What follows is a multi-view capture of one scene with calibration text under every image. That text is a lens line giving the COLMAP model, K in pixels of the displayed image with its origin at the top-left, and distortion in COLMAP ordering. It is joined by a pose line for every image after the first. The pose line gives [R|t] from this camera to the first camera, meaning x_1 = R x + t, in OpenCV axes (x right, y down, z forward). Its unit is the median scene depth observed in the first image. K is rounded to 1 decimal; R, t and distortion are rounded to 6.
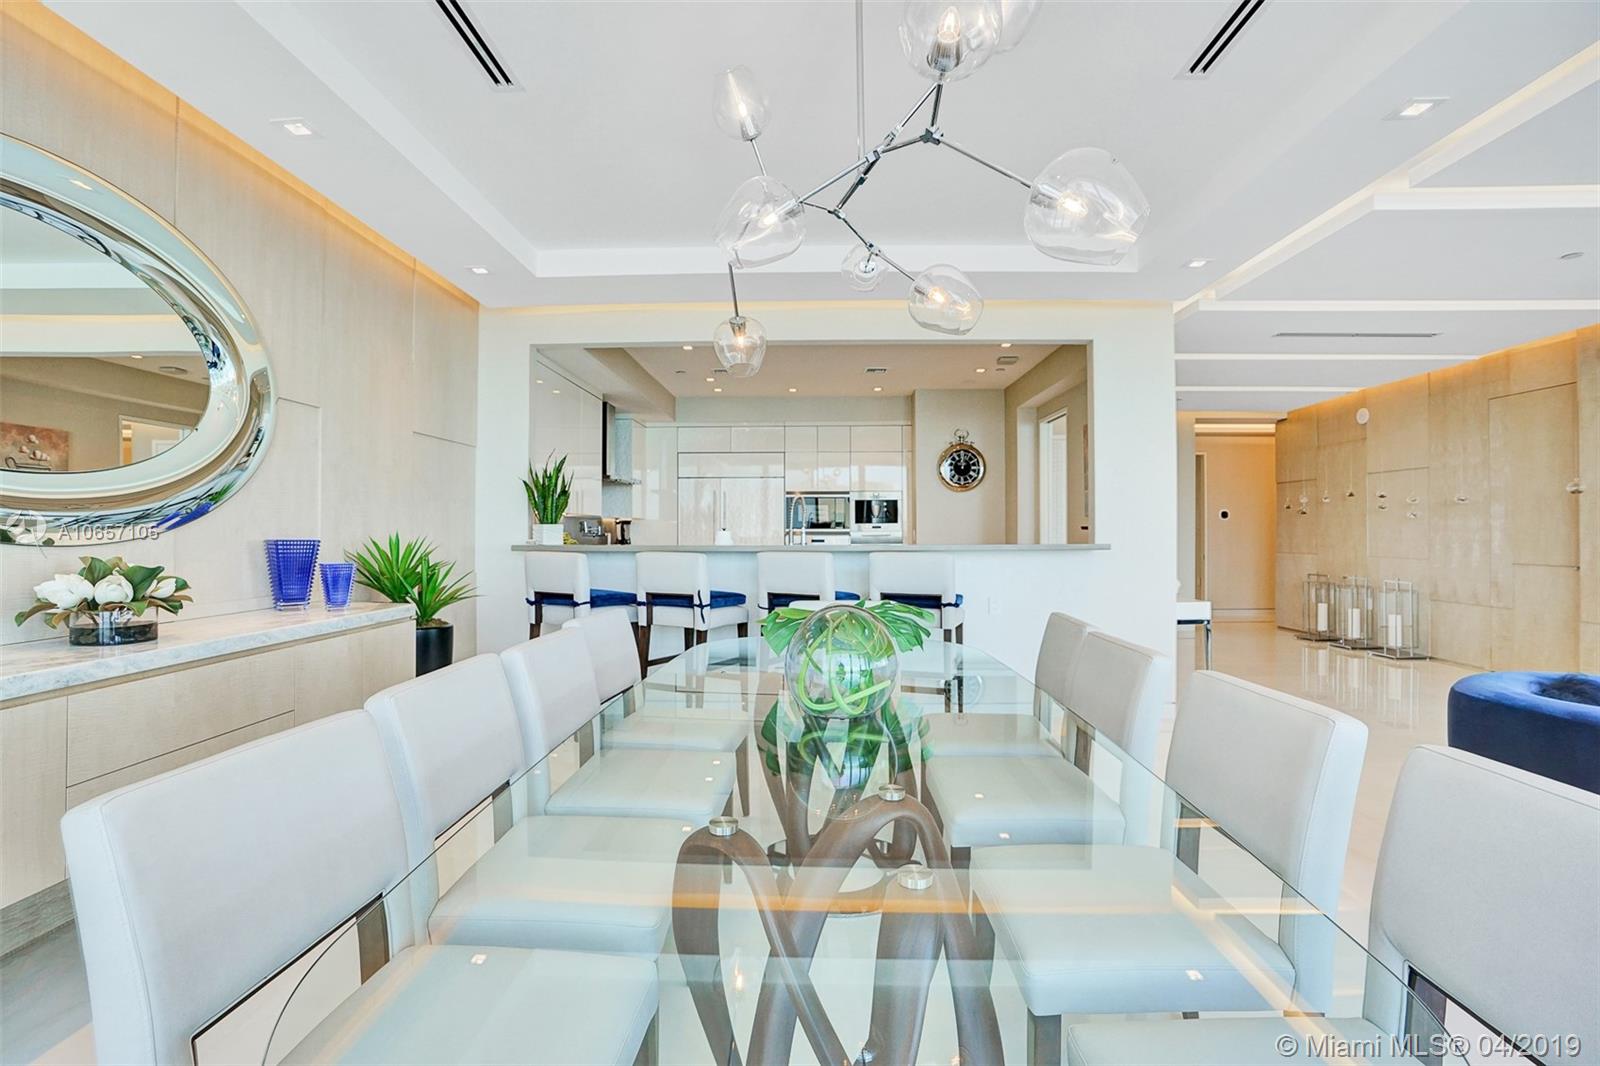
lens RADIAL K [[755.4, 0, 793.3], [0, 755.4, 520.1], [0, 0, 1]] dist [-0.033466, 0.011846]
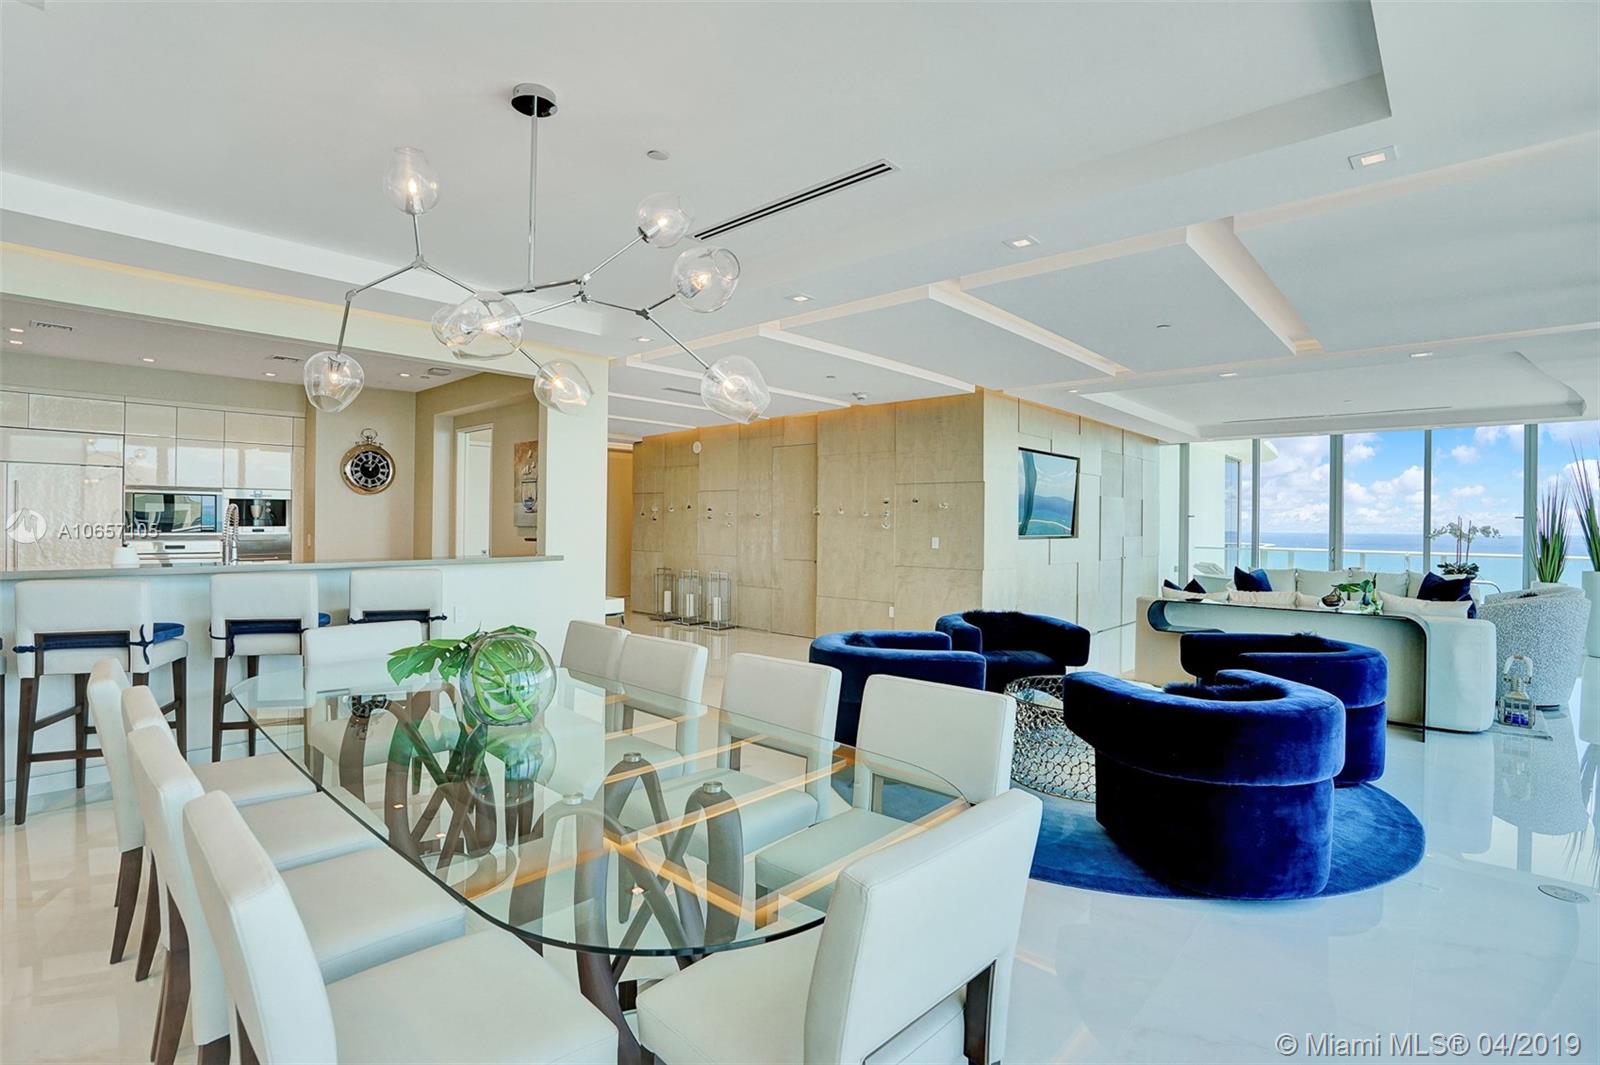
lens RADIAL K [[755.4, 0, 806.3], [0, 755.4, 531.8], [0, 0, 1]] dist [-0.033466, 0.011846]
pose [[0.662981, 0.002806, 0.748631, -0.122813], [-0.022348, 0.999622, 0.016044, -0.019118], [-0.748303, -0.027367, 0.662793, -0.041196]]
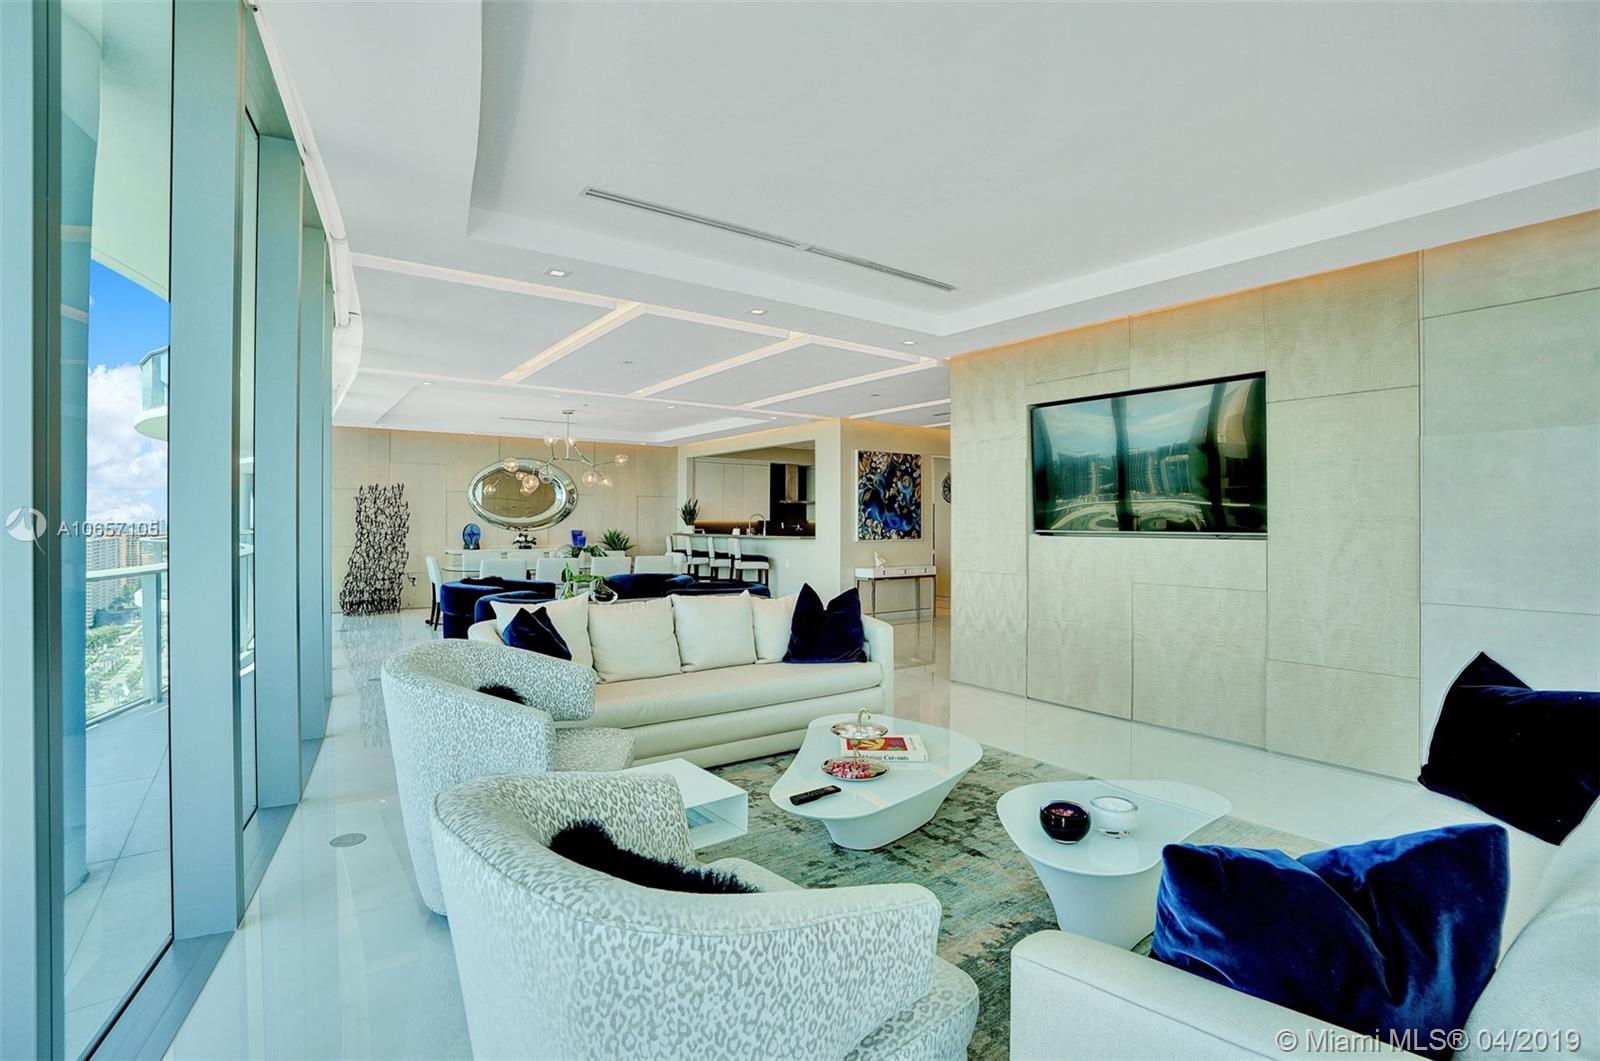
lens RADIAL K [[755.4, 0, 801.4], [0, 755.4, 526.1], [0, 0, 1]] dist [-0.033466, 0.011846]
pose [[0.592396, 0.006651, -0.805620, 1.351573], [0.010118, 0.999826, 0.015694, -0.019833], [0.805584, -0.017448, 0.592225, -0.185541]]
